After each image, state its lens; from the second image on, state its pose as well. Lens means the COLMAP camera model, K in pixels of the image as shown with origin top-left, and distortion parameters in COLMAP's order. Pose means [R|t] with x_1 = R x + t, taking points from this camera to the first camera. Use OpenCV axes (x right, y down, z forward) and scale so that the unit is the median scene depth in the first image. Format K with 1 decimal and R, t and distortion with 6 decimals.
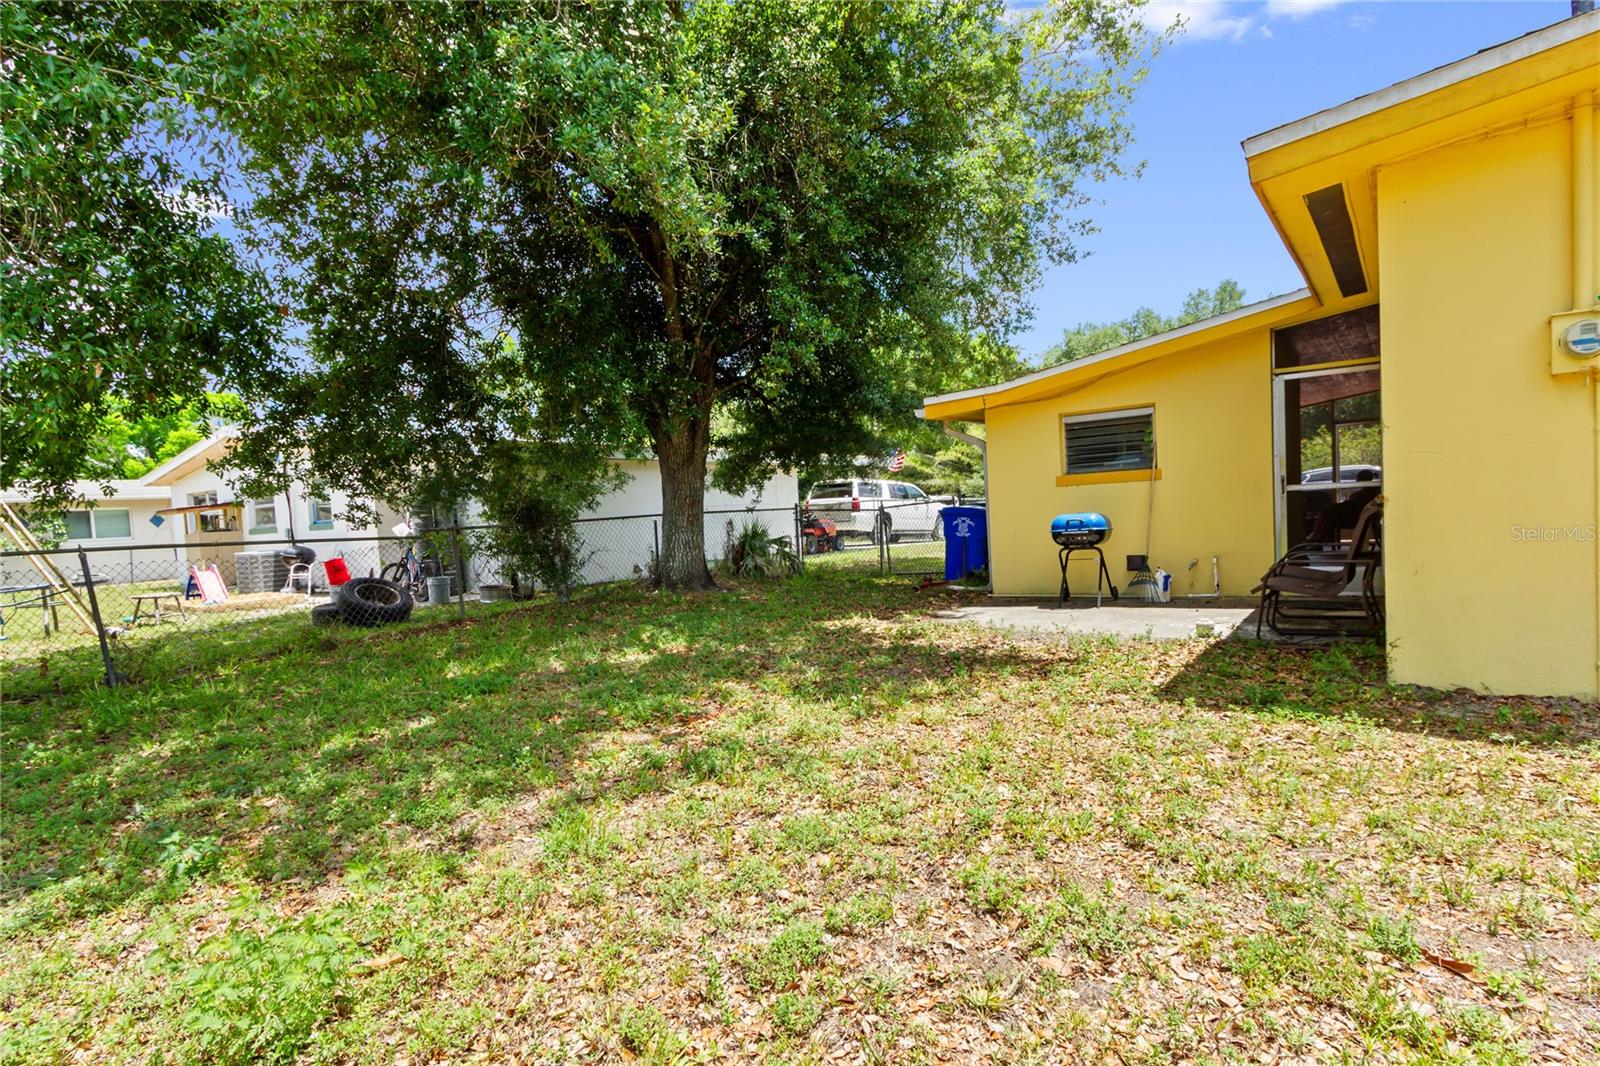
lens RADIAL K [[782.5, 0, 800.0], [0, 782.5, 533.0], [0, 0, 1]] dist [-0.001413, -0.000625]
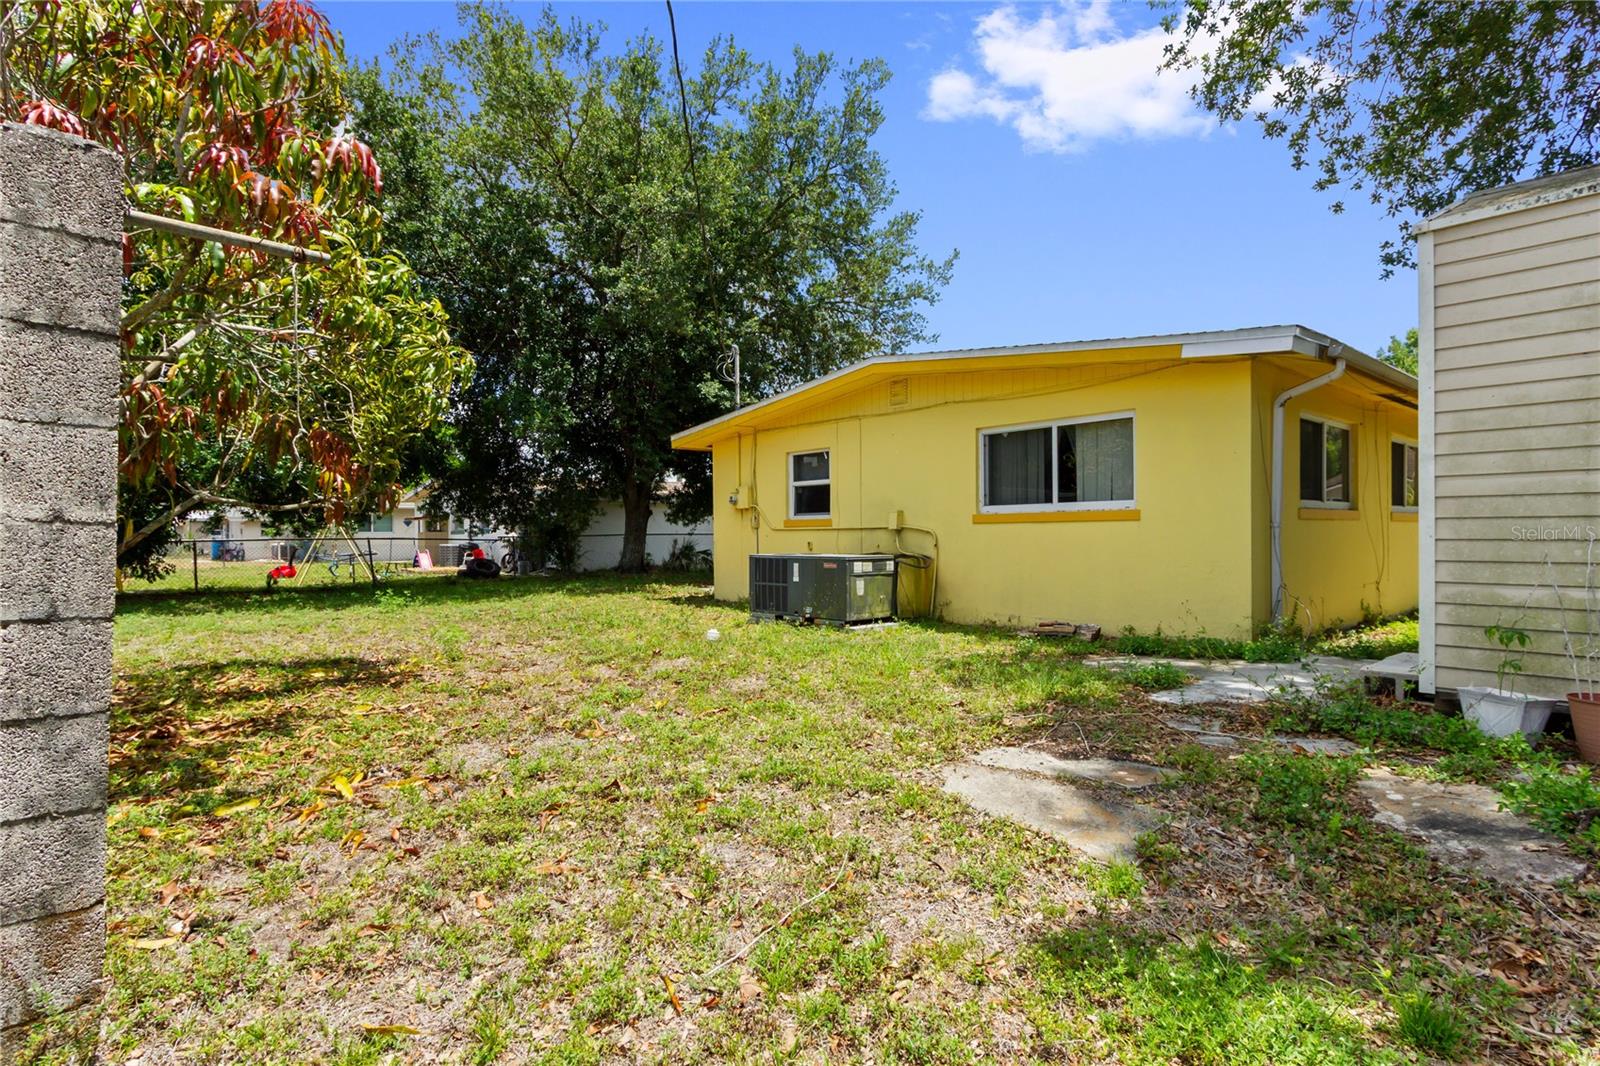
lens RADIAL K [[782.5, 0, 800.0], [0, 782.5, 533.0], [0, 0, 1]] dist [-0.001413, -0.000625]
pose [[0.970632, 0.040456, -0.237145, 0.607486], [-0.043302, 0.999039, -0.006805, -0.029981], [0.236641, 0.016874, 0.971451, -0.663232]]
